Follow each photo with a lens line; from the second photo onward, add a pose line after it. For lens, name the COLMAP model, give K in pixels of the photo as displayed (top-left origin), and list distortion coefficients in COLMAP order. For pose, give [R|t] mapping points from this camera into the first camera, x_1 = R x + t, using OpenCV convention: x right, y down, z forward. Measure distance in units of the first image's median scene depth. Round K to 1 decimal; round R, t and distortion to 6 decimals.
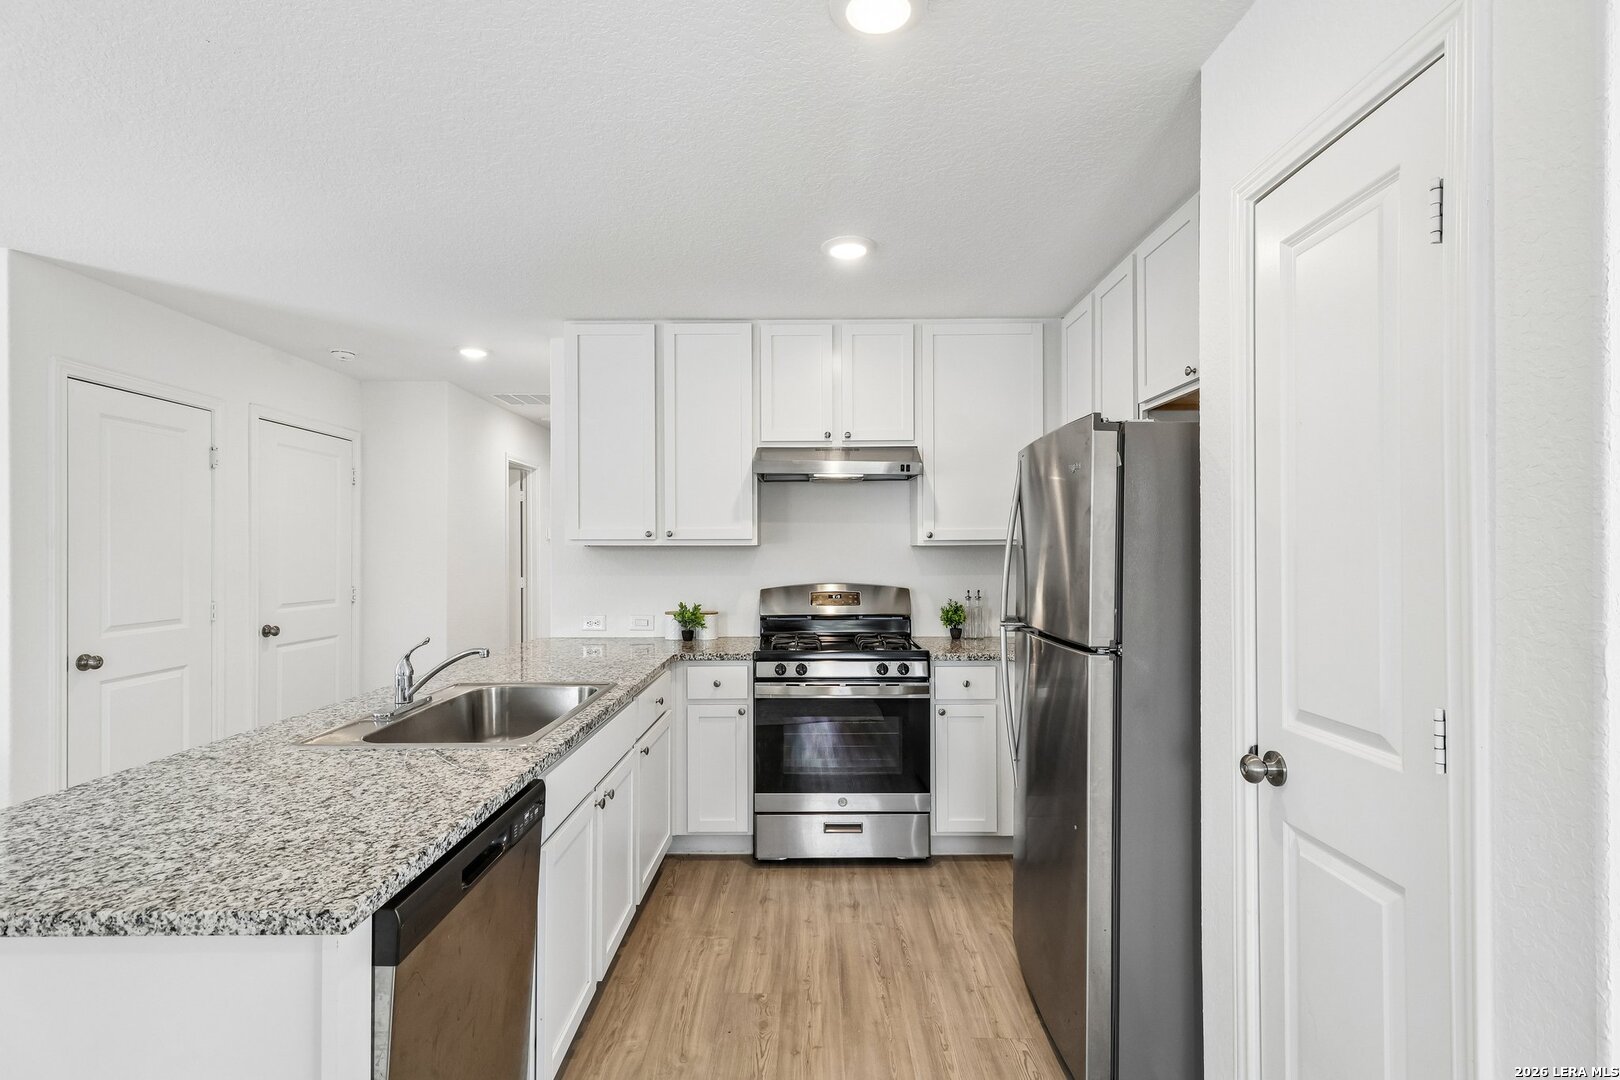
lens RADIAL K [[752.9, 0, 808.8], [0, 752.9, 547.4], [0, 0, 1]] dist [0.004149, 0.000970]
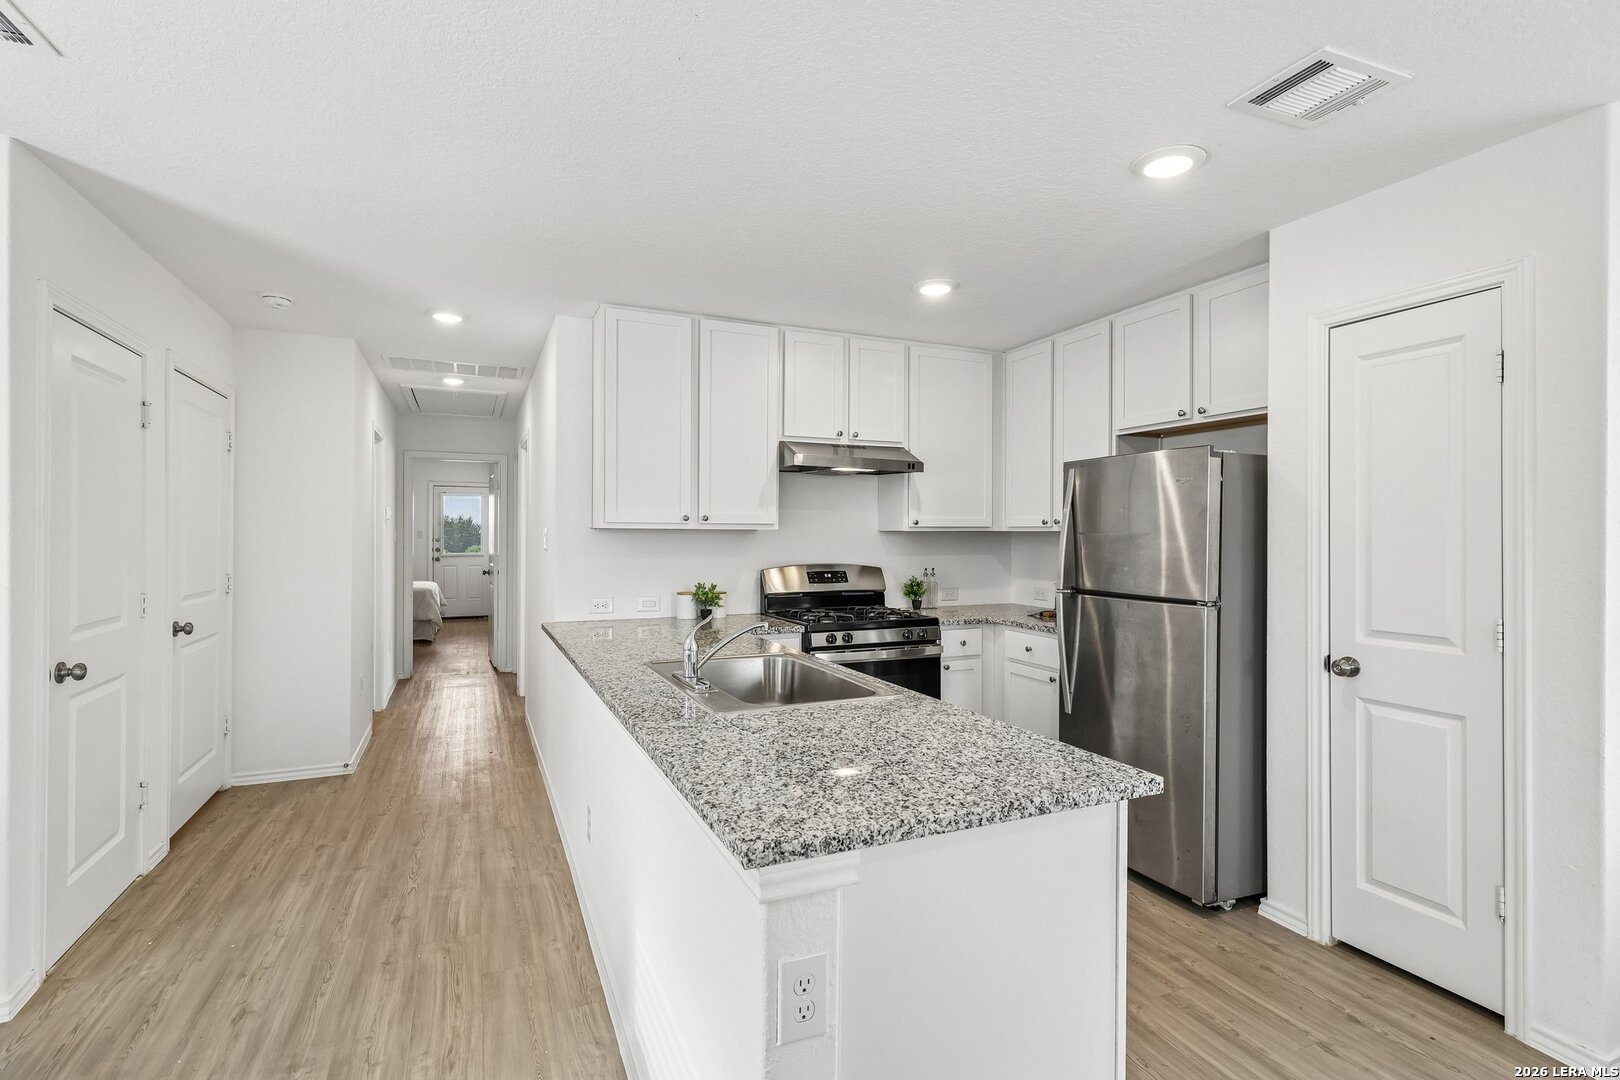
lens RADIAL K [[759.0, 0, 774.1], [0, 759.0, 536.3], [0, 0, 1]] dist [0.001991, 0.000705]
pose [[0.917159, 0.004927, 0.398491, -0.527823], [-0.007903, 0.999952, 0.005825, 0.000560], [-0.398443, -0.008492, 0.917154, -0.018754]]
